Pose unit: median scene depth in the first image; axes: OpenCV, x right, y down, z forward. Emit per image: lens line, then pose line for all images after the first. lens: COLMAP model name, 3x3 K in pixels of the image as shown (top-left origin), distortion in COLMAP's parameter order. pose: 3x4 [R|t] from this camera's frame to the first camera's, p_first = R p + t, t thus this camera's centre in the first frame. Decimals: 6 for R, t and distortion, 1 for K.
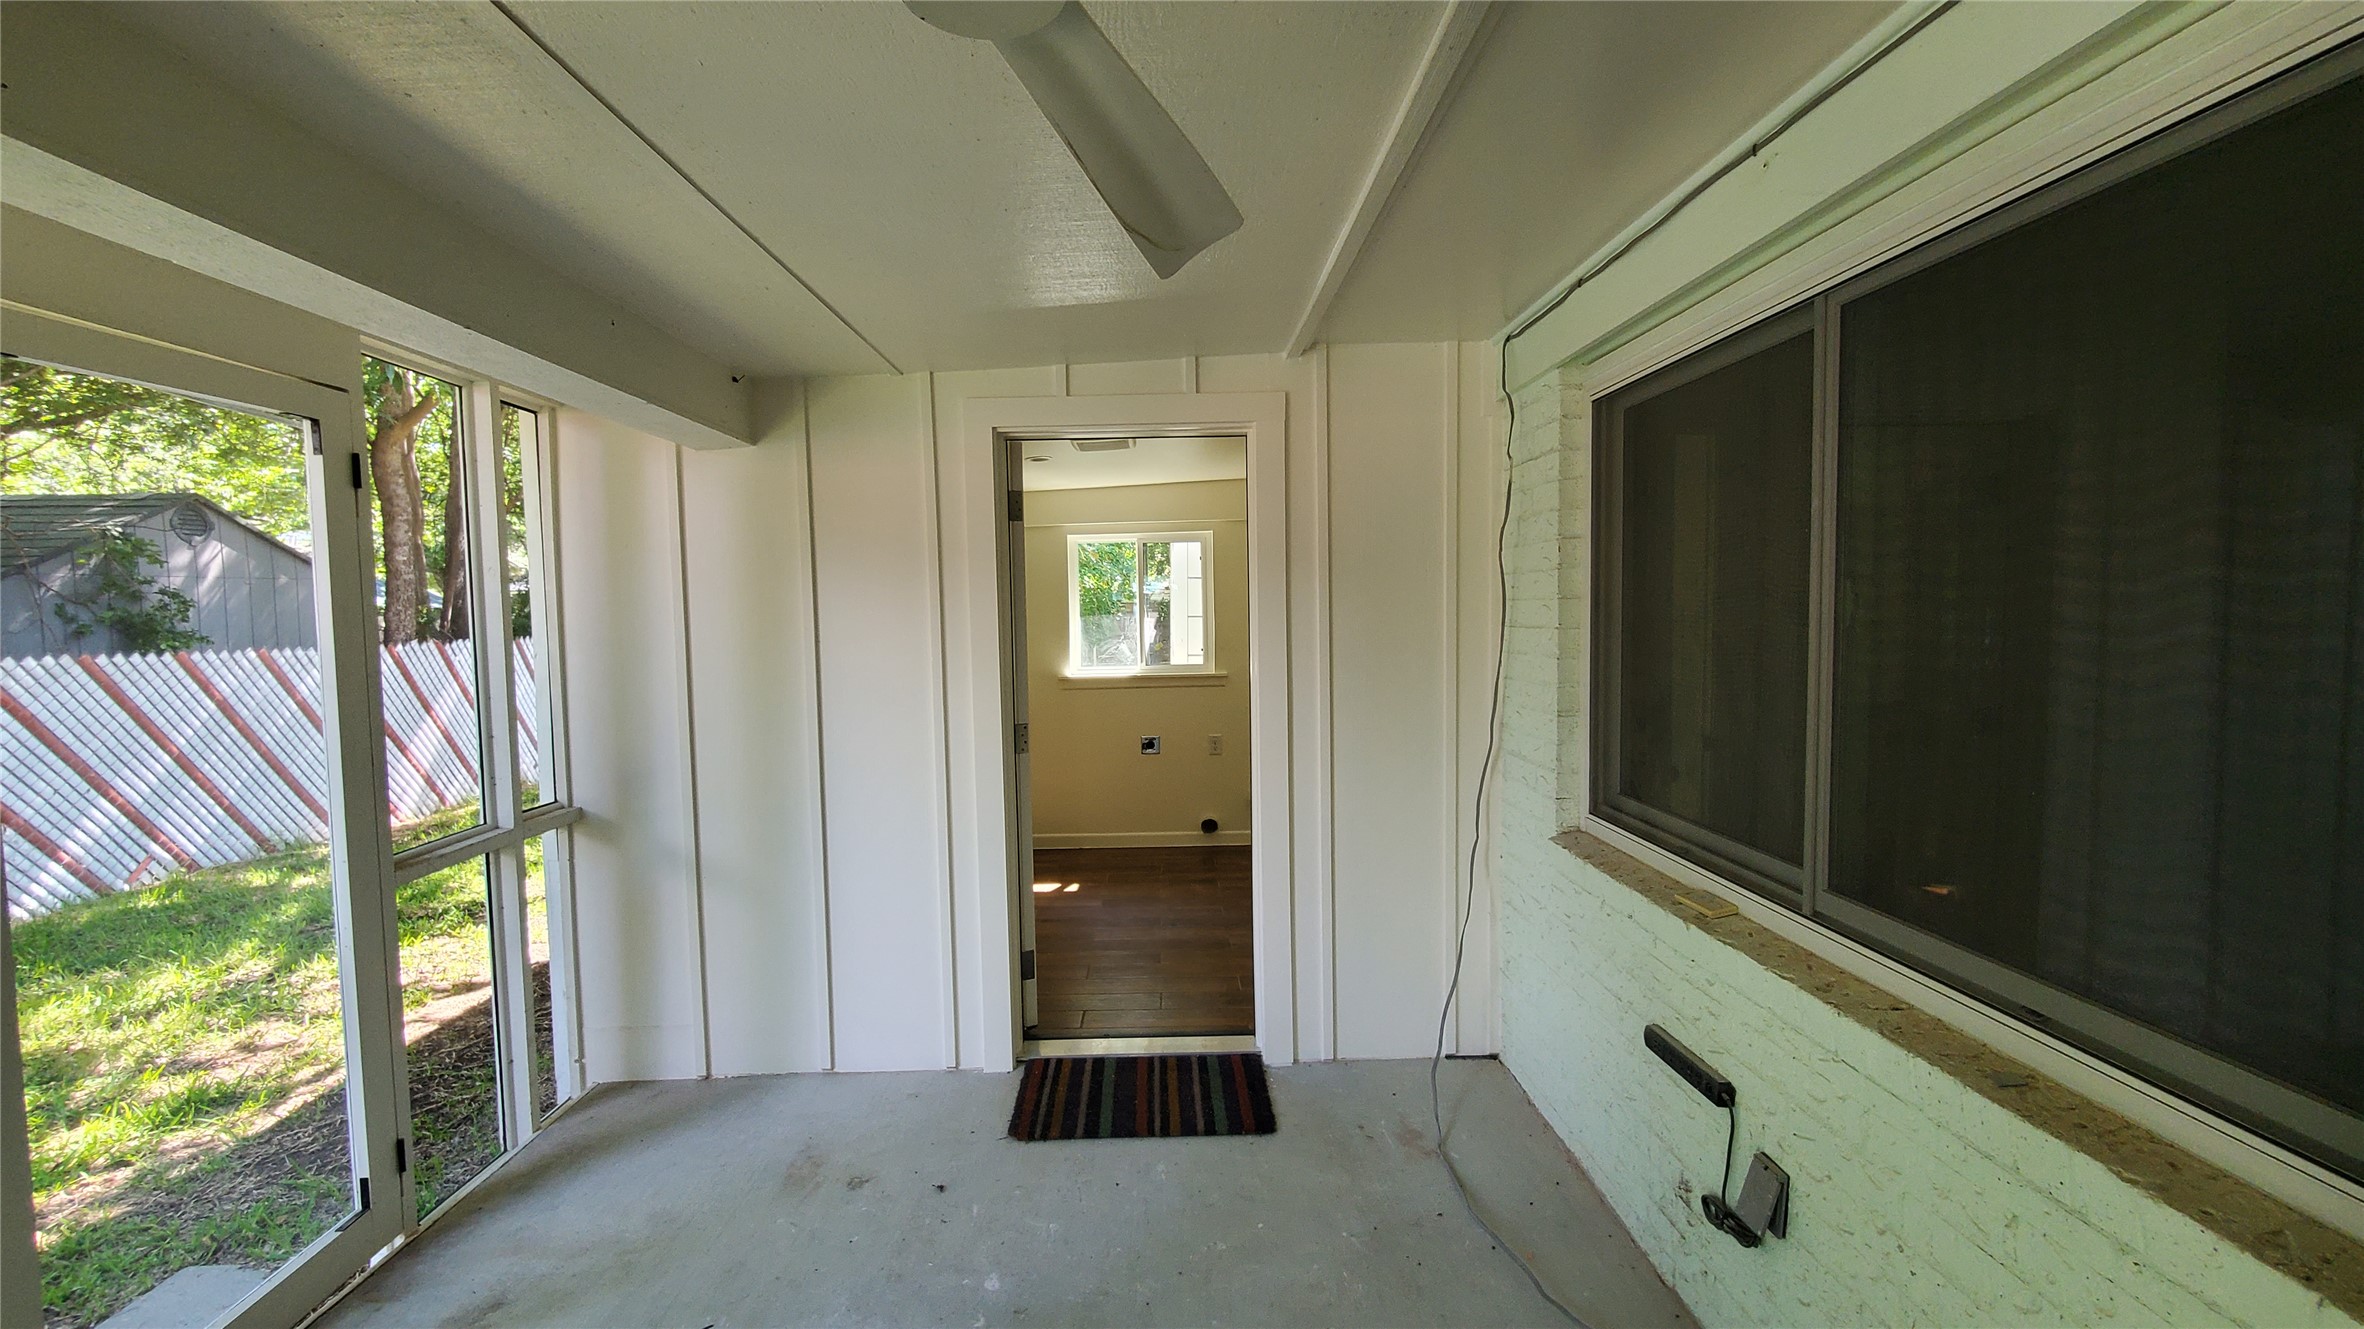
lens RADIAL K [[944.0, 0, 1182.0], [0, 944.0, 664.5], [0, 0, 1]] dist [-0.000321, -0.000038]
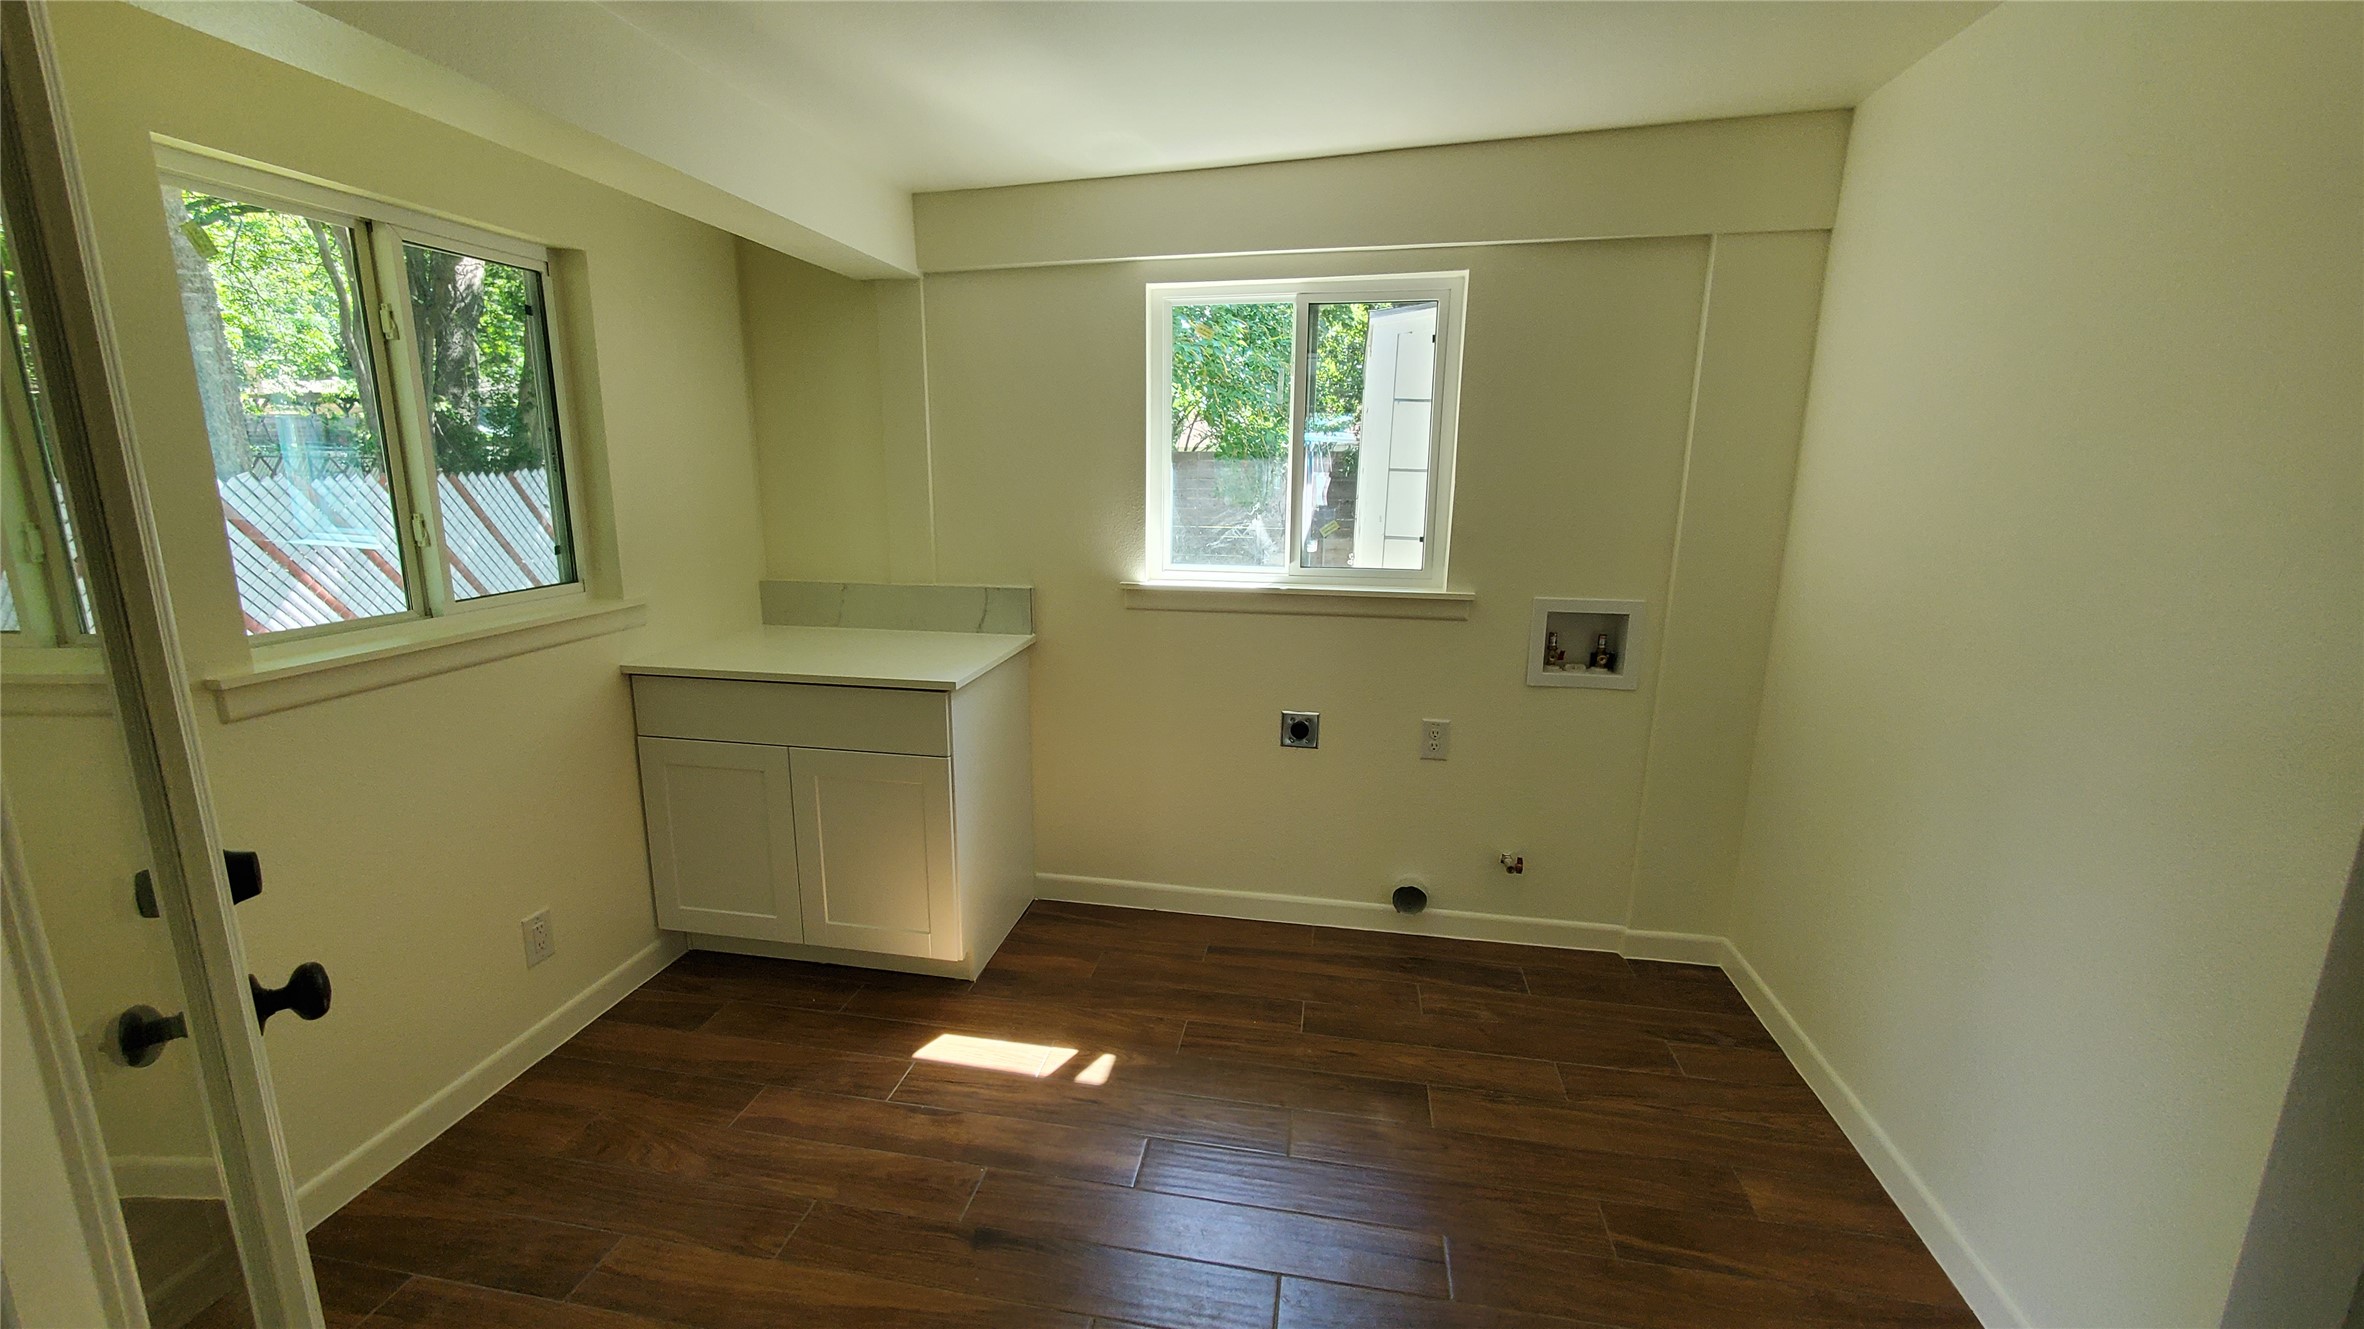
lens RADIAL K [[944.0, 0, 1182.0], [0, 944.0, 664.5], [0, 0, 1]] dist [-0.000321, -0.000038]
pose [[0.979520, 0.068413, -0.189370, -0.002839], [-0.037495, 0.986032, 0.162278, -0.026637], [0.197827, -0.151854, 0.968403, 0.509508]]
